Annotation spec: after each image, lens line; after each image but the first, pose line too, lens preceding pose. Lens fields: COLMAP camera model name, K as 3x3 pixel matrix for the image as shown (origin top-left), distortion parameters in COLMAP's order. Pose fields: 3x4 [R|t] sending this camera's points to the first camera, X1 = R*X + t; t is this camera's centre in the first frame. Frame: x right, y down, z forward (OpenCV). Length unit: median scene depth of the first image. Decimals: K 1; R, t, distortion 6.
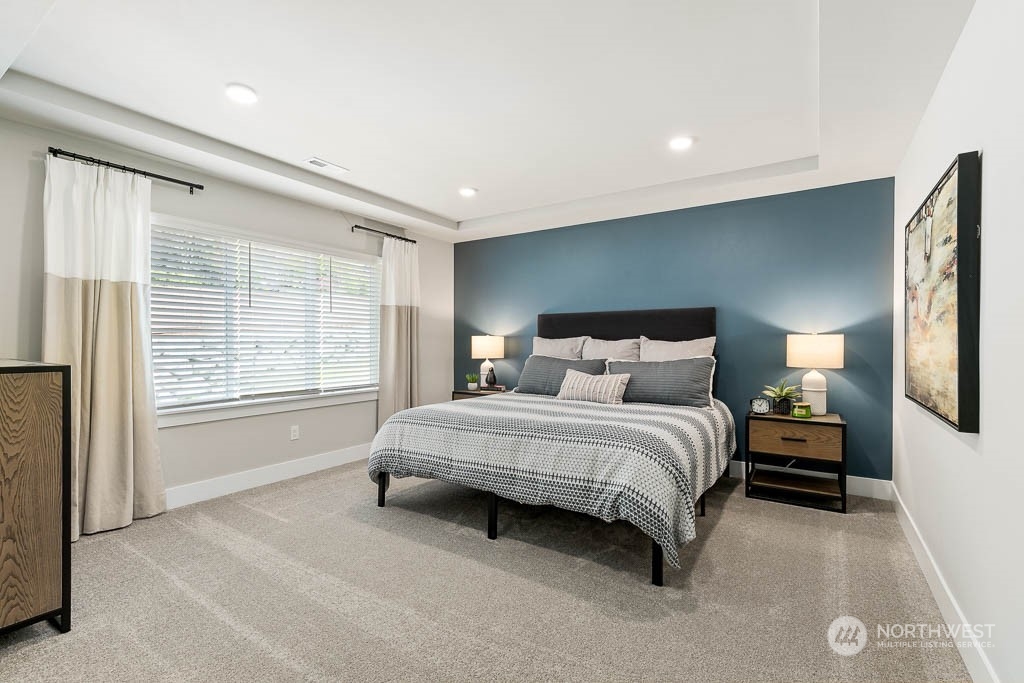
lens RADIAL K [[466.0, 0, 519.3], [0, 466.0, 343.1], [0, 0, 1]] dist [0.003334, 0.000054]
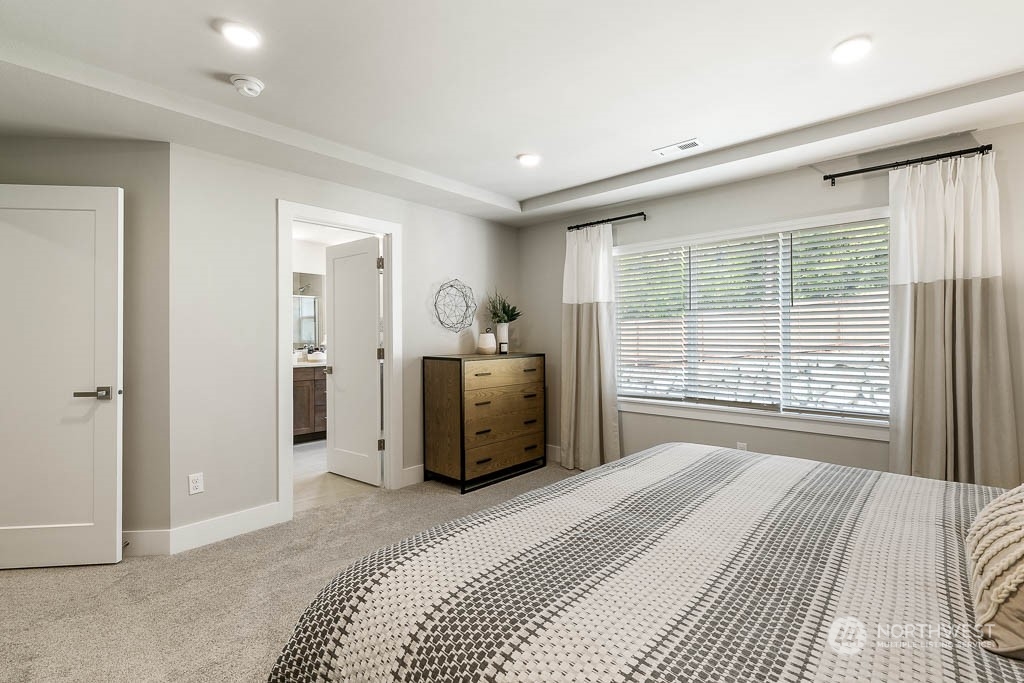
lens RADIAL K [[462.3, 0, 512.7], [0, 462.3, 339.5], [0, 0, 1]] dist [-0.000375, -0.000151]
pose [[-0.165395, -0.003971, -0.986219, 0.437370], [-0.006687, 0.999973, -0.002905, -0.008279], [0.986205, 0.006114, -0.165417, 0.724890]]
